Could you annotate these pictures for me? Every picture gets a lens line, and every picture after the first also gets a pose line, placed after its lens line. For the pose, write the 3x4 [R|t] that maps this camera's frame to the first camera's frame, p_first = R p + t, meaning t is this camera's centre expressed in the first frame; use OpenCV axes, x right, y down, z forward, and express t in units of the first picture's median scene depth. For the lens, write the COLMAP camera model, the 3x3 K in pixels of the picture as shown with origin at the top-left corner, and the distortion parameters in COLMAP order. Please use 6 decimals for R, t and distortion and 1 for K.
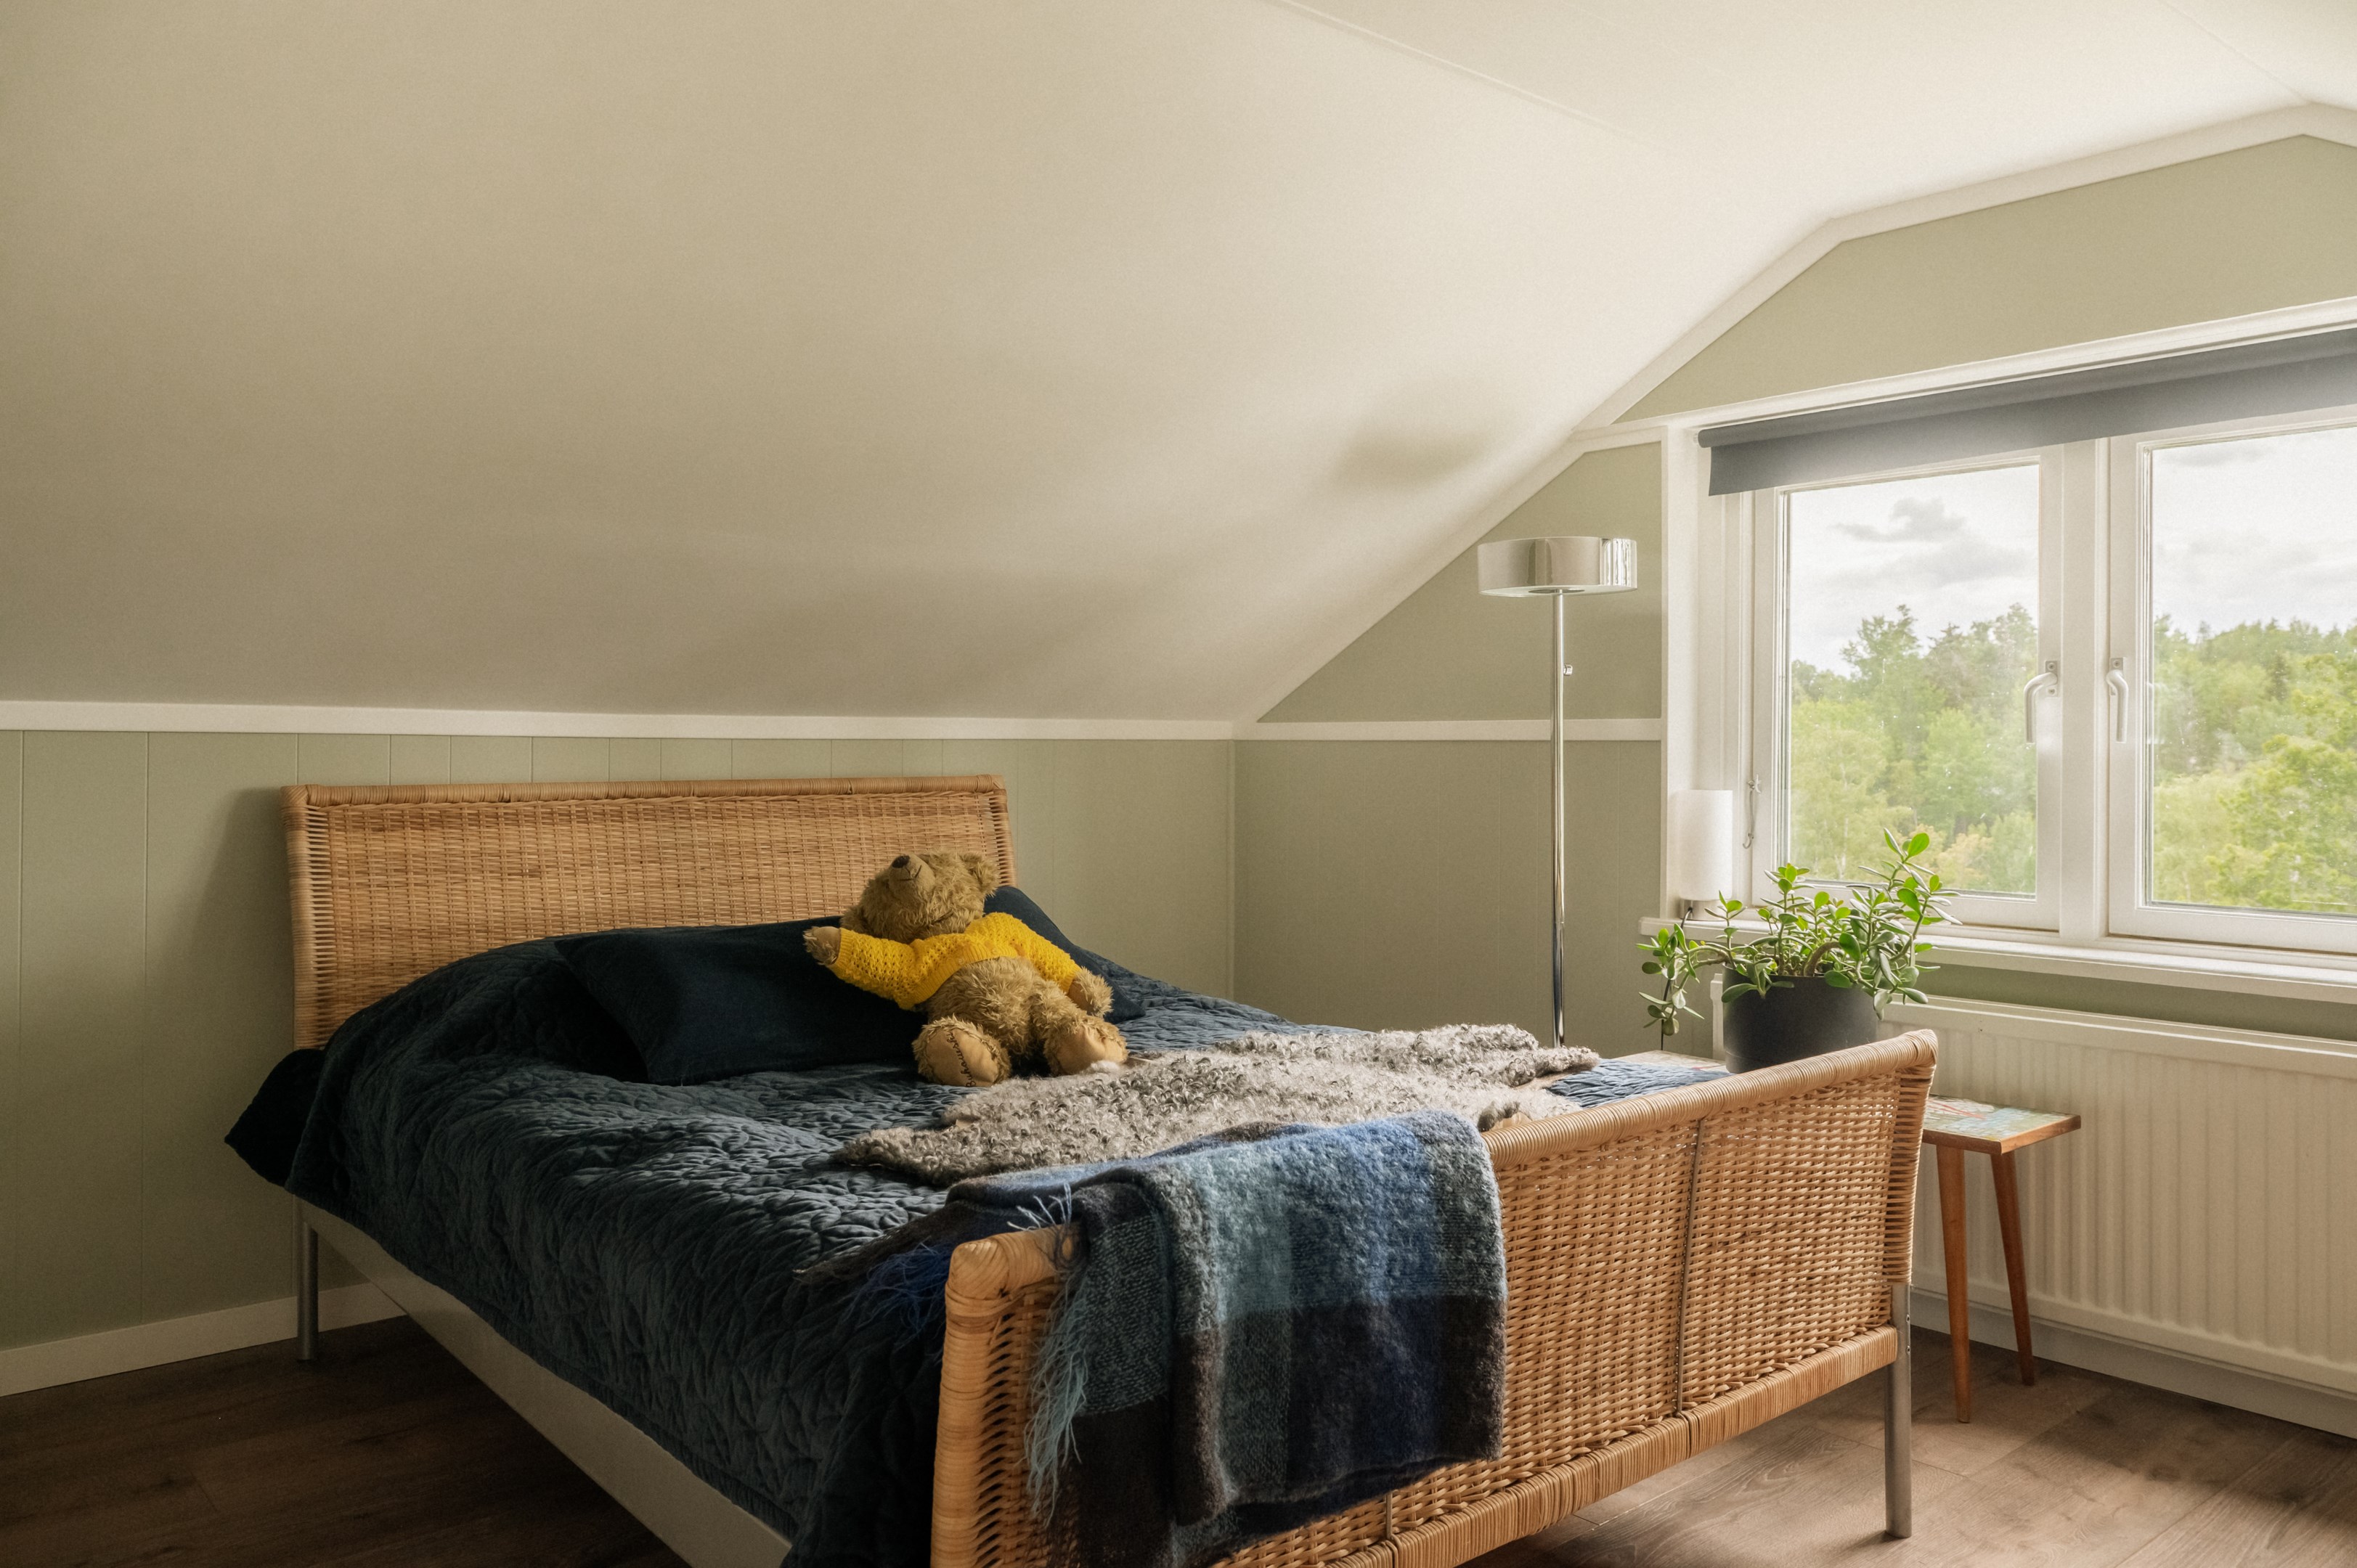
lens RADIAL K [[1741.1, 0, 1169.7], [0, 1741.1, 767.3], [0, 0, 1]] dist [-0.008066, -0.000539]
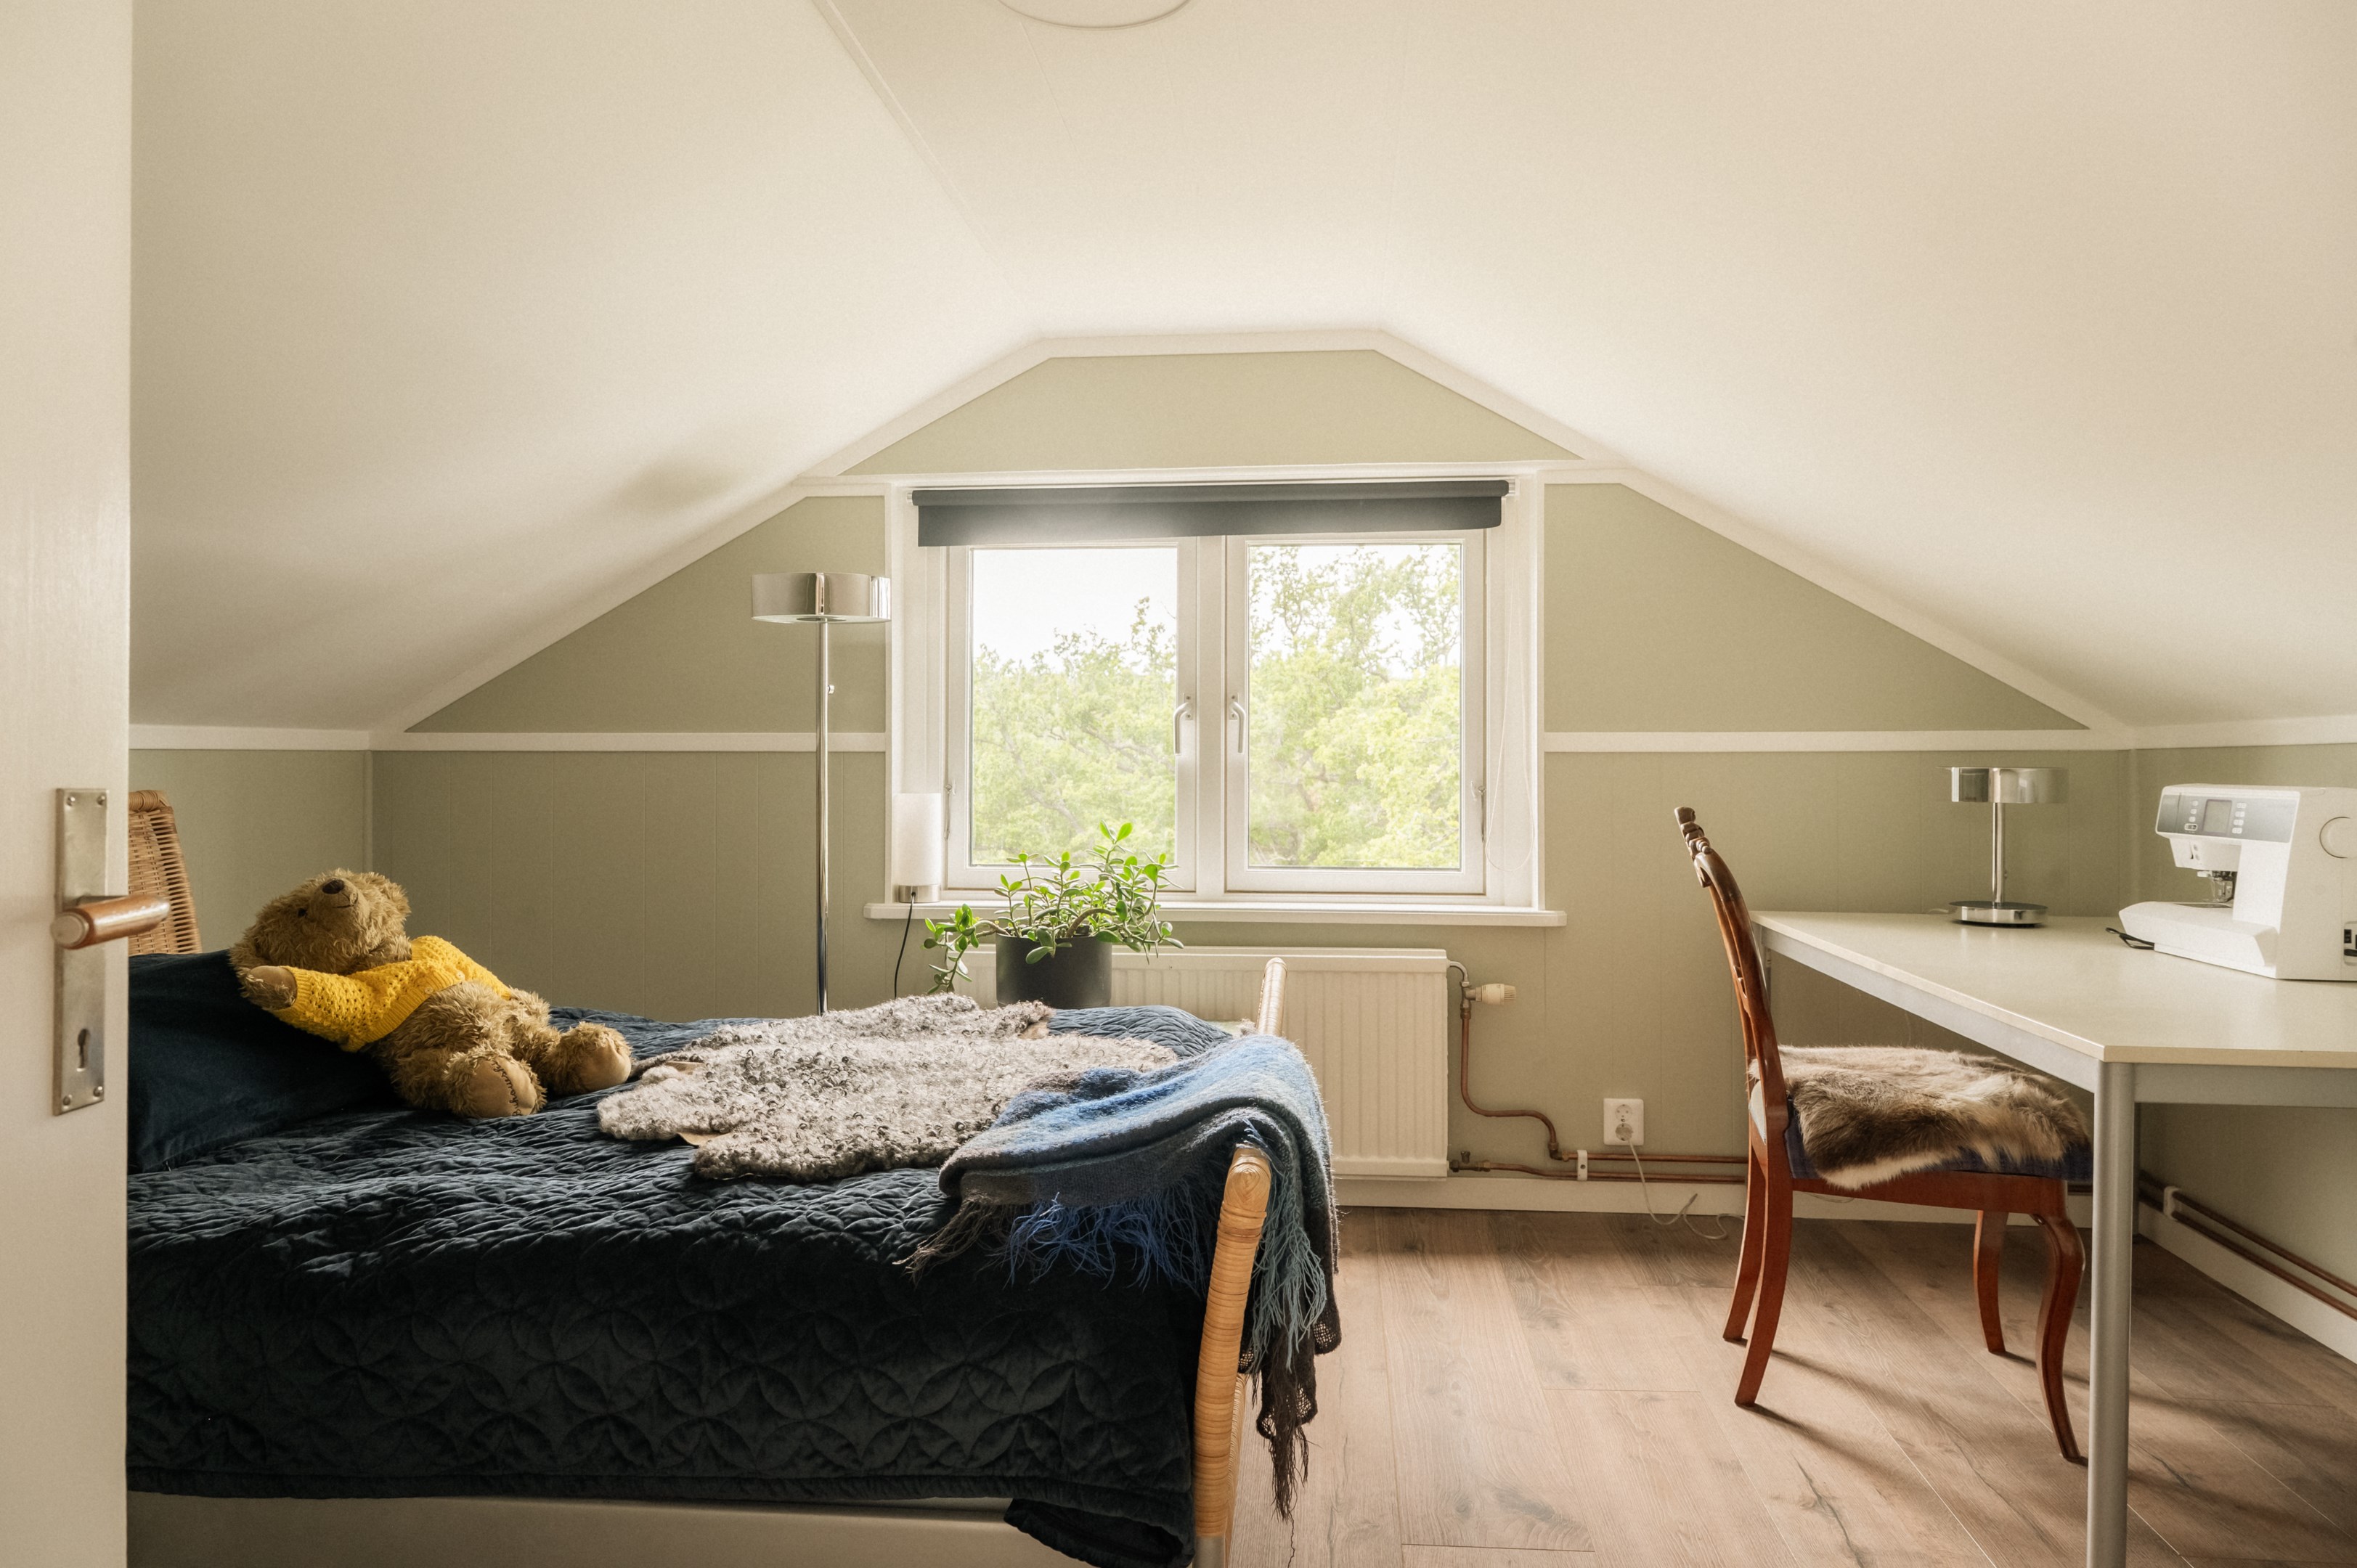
lens RADIAL K [[1604.0, 0, 1179.0], [0, 1604.0, 784.6], [0, 0, 1]] dist [-0.001124, 0.000953]
pose [[0.722412, -0.013758, 0.691326, -0.330310], [0.009647, 0.999905, 0.009819, -0.001939], [-0.691395, -0.000424, 0.722477, 0.083173]]
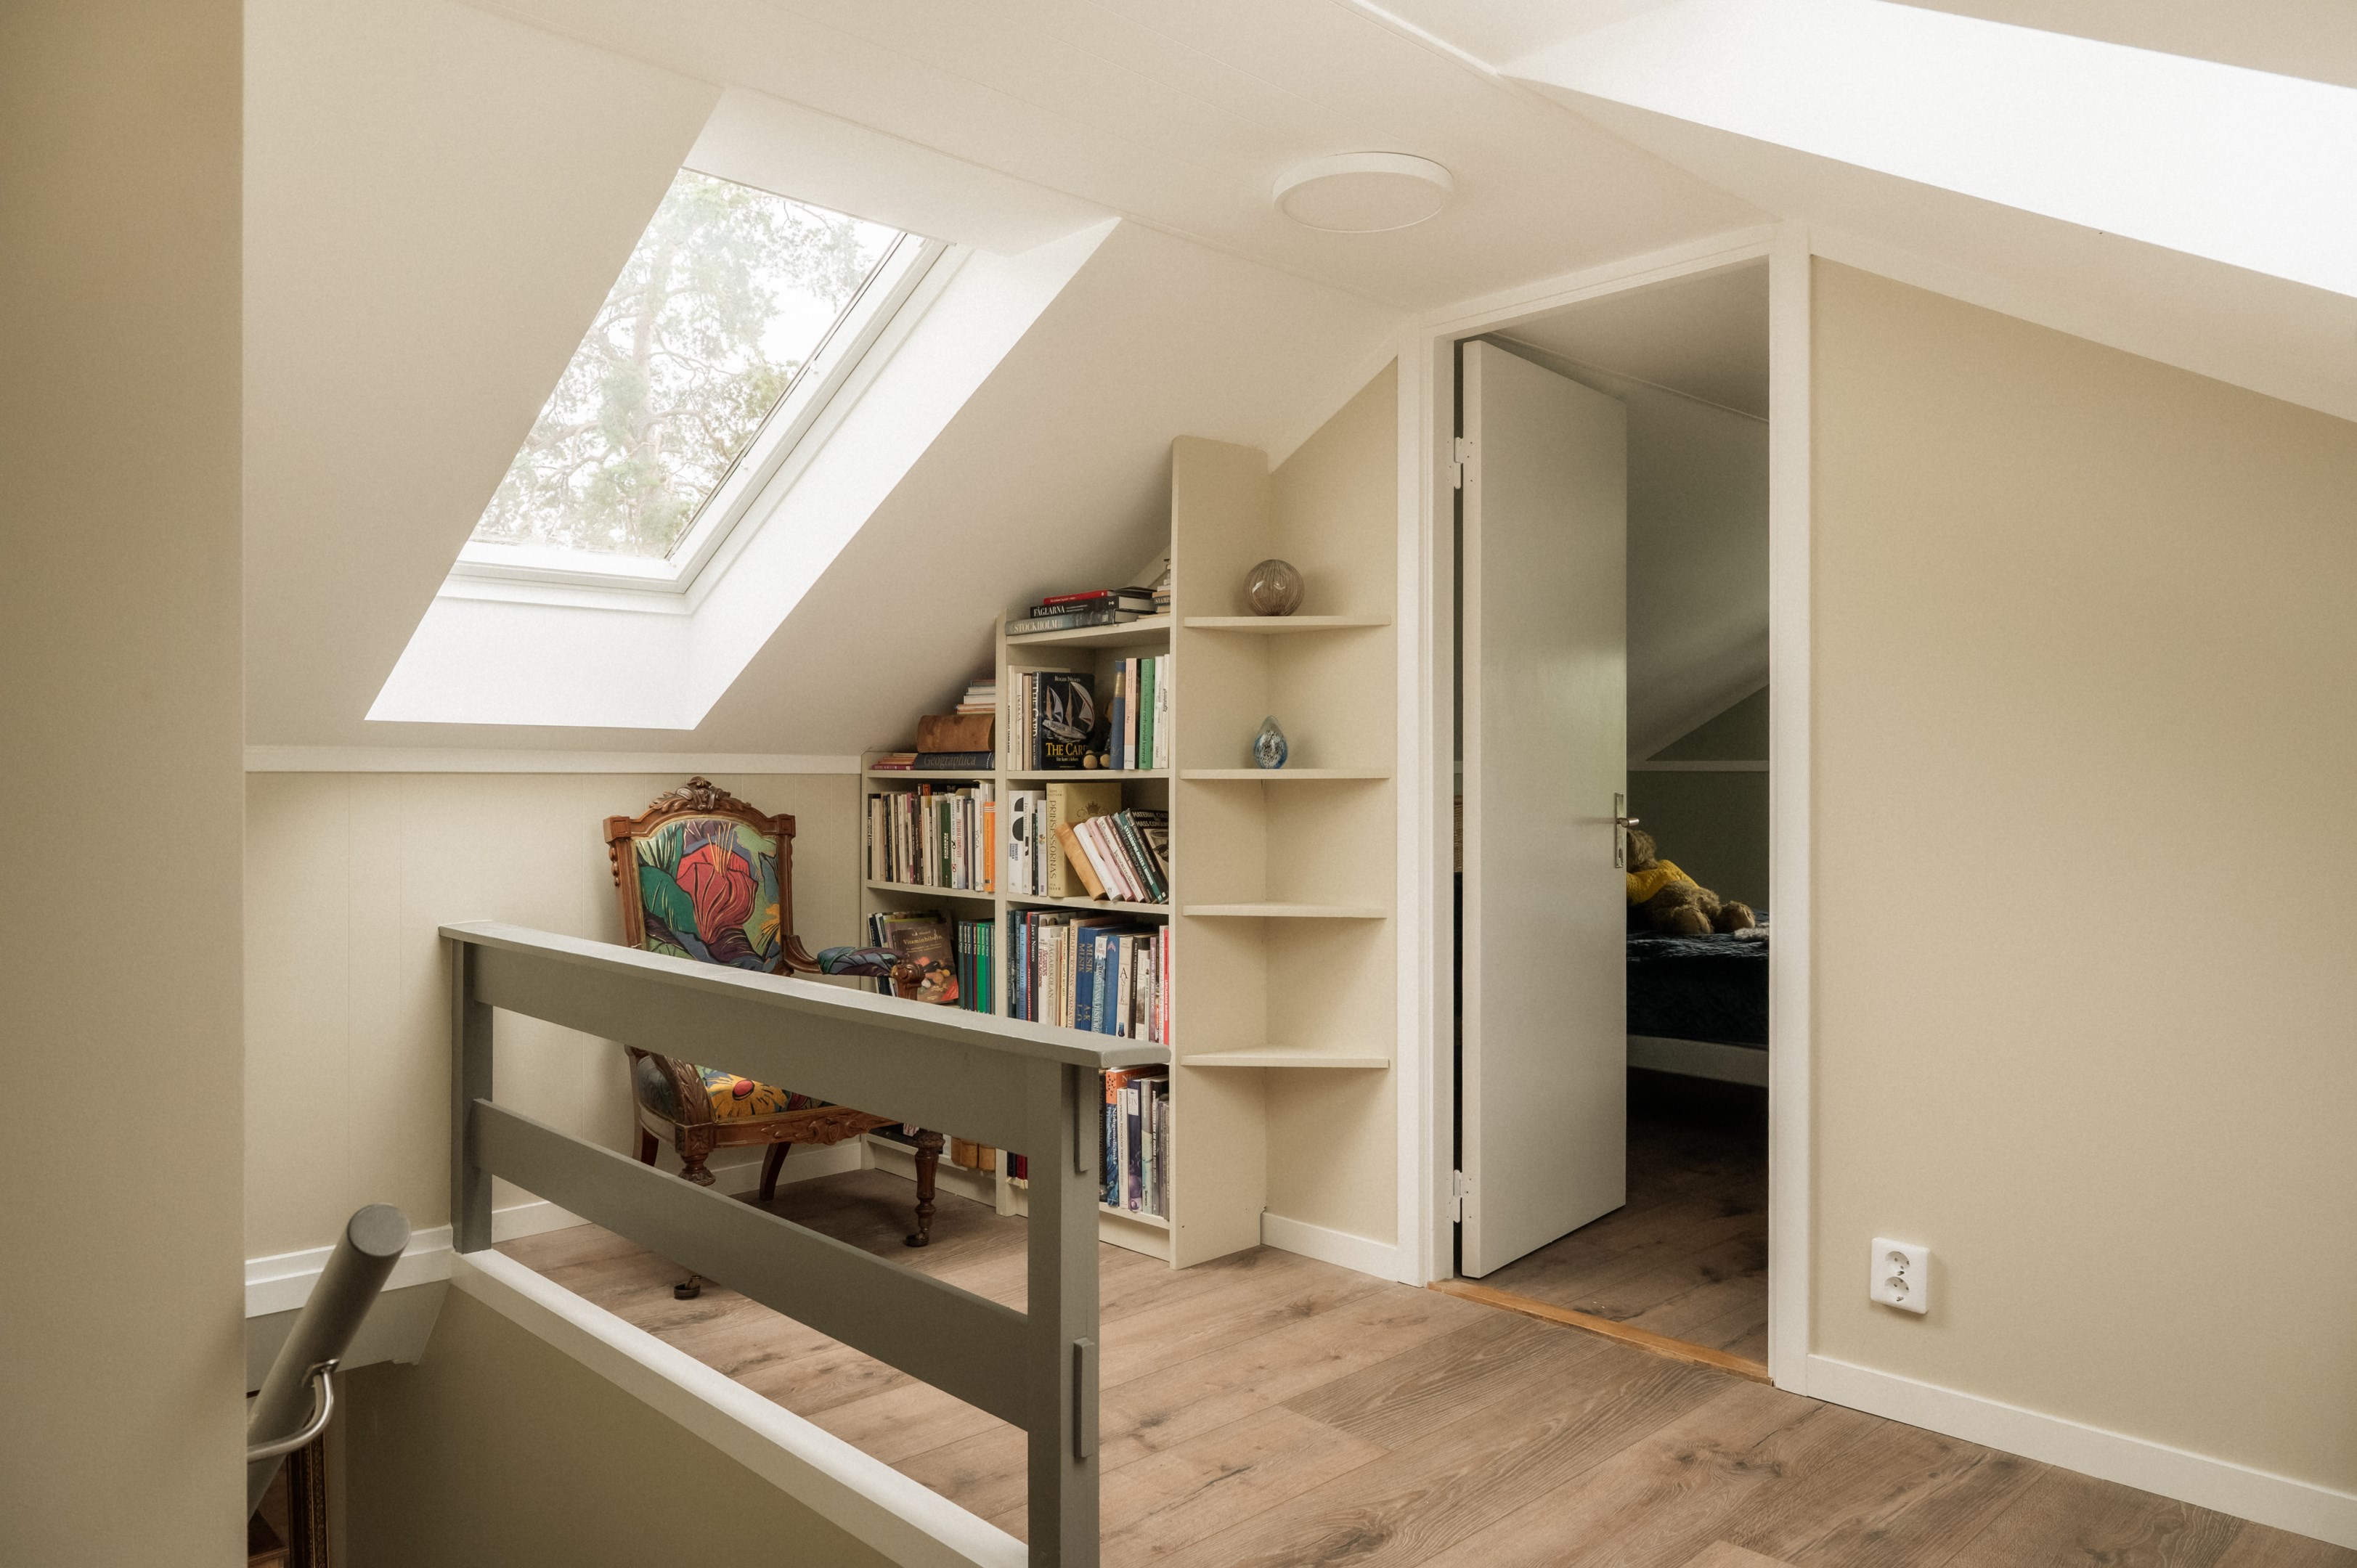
lens RADIAL K [[1604.0, 0, 1182.9], [0, 1604.0, 780.5], [0, 0, 1]] dist [-0.001124, 0.000953]
pose [[0.999016, -0.003024, 0.044254, -0.608809], [0.003485, 0.999941, -0.010329, 0.006747], [-0.044220, 0.010473, 0.998967, -0.689443]]
